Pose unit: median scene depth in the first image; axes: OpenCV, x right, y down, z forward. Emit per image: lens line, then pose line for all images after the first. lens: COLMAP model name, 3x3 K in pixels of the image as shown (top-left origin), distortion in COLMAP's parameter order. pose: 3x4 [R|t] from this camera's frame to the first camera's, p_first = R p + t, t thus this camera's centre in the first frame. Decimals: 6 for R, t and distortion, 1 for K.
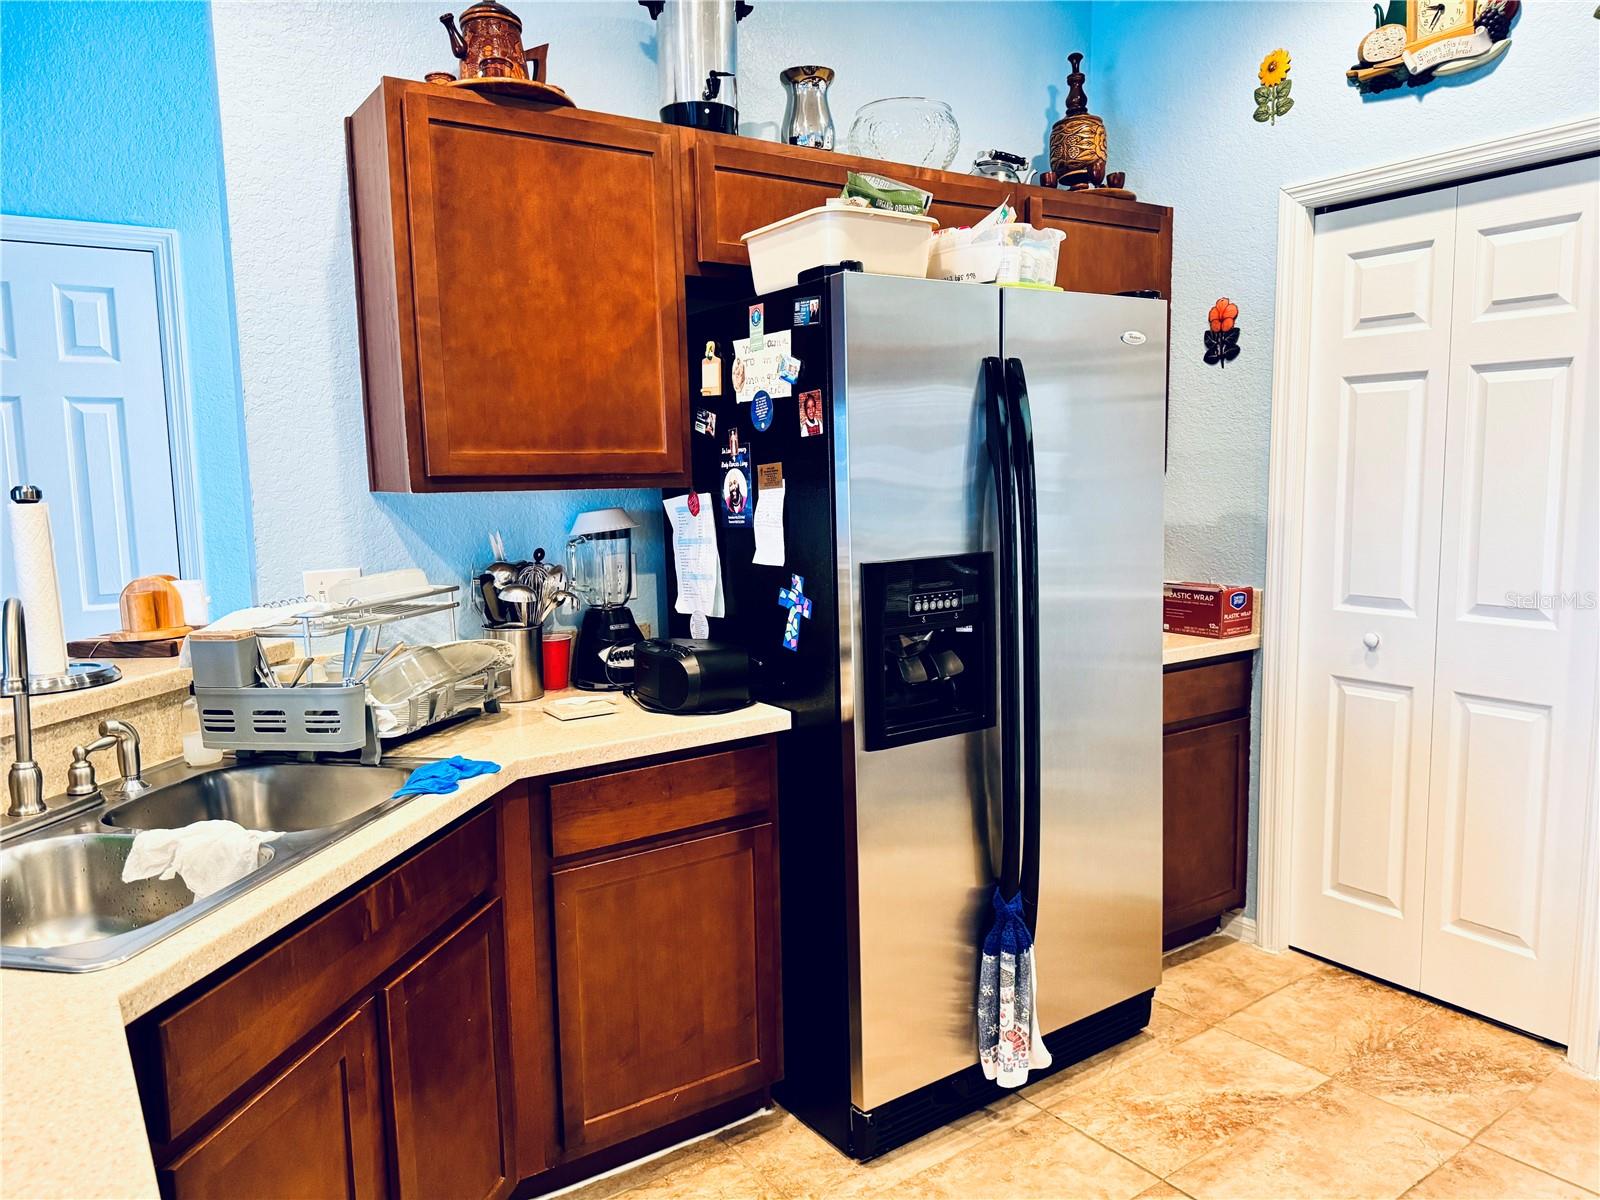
lens RADIAL K [[1139.2, 0, 800.3], [0, 1139.2, 601.7], [0, 0, 1]] dist [-0.001671, -0.002431]
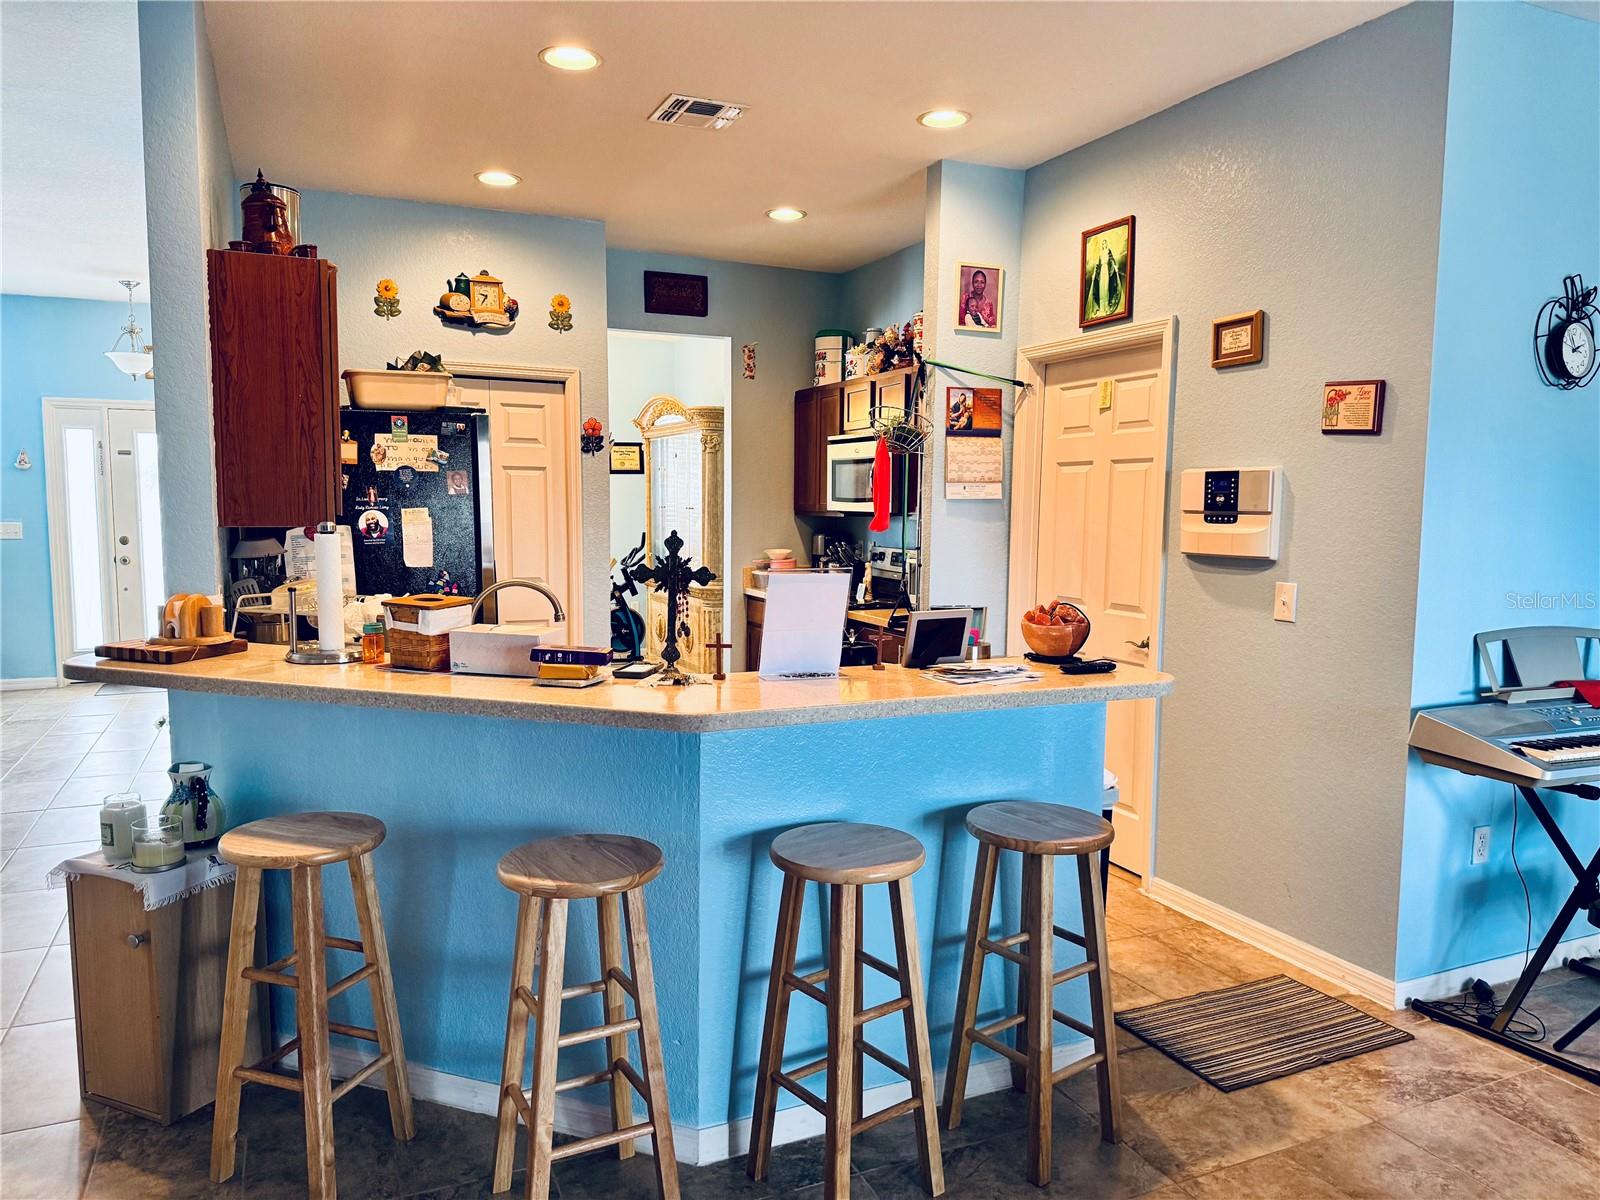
lens RADIAL K [[1139.2, 0, 802.8], [0, 1139.2, 604.5], [0, 0, 1]] dist [-0.001671, -0.002431]
pose [[0.173400, -0.065412, 0.982677, -1.574581], [0.100544, 0.993754, 0.048407, 0.001280], [-0.979706, 0.090408, 0.178894, 0.111319]]
